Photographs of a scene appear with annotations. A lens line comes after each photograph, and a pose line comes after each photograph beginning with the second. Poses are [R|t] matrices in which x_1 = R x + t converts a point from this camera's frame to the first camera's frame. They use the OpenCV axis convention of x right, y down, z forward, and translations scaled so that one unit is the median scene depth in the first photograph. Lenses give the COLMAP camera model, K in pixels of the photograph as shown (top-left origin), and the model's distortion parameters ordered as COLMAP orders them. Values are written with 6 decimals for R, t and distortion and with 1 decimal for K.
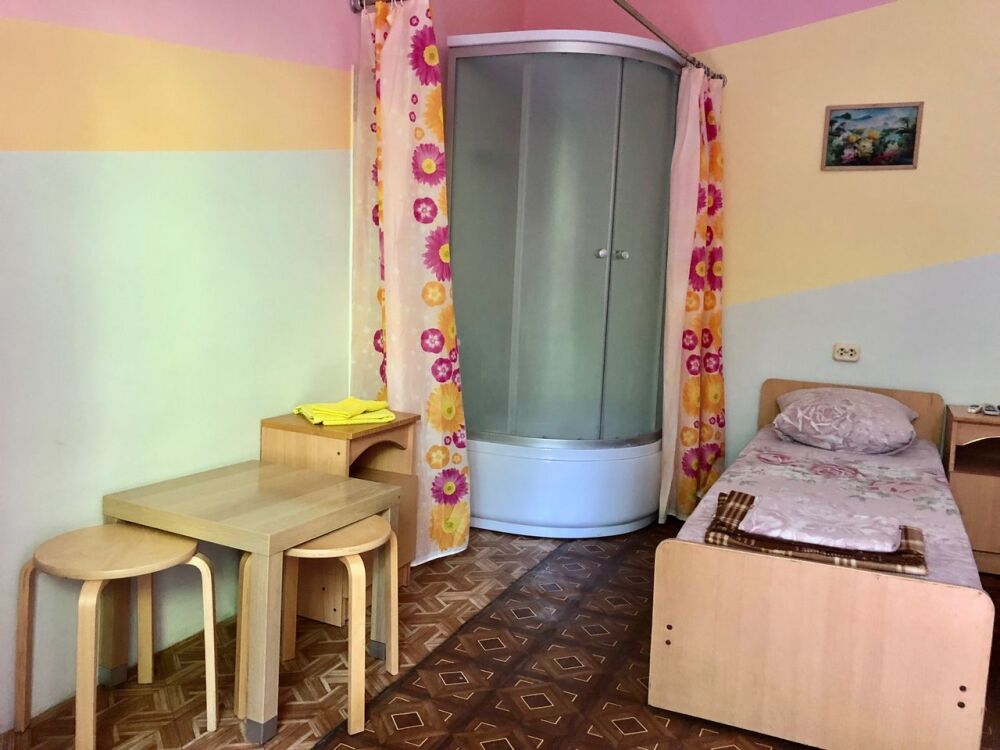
lens RADIAL K [[817.6, 0, 499.5], [0, 817.6, 373.0], [0, 0, 1]] dist [-0.004064, 0.001852]
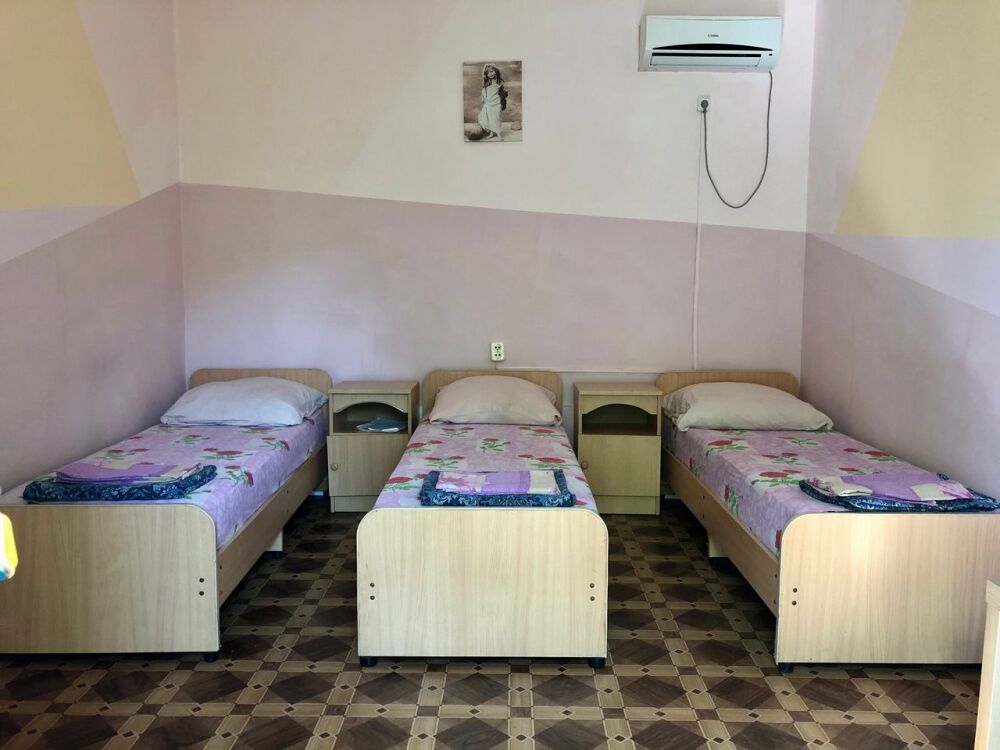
lens RADIAL K [[817.6, 0, 502.2], [0, 817.6, 376.6], [0, 0, 1]] dist [-0.004064, 0.001852]
pose [[0.912164, -0.055185, 0.406092, -0.080865], [0.040618, 0.998187, 0.044410, -0.031025], [-0.407807, -0.024014, 0.912752, -0.136151]]
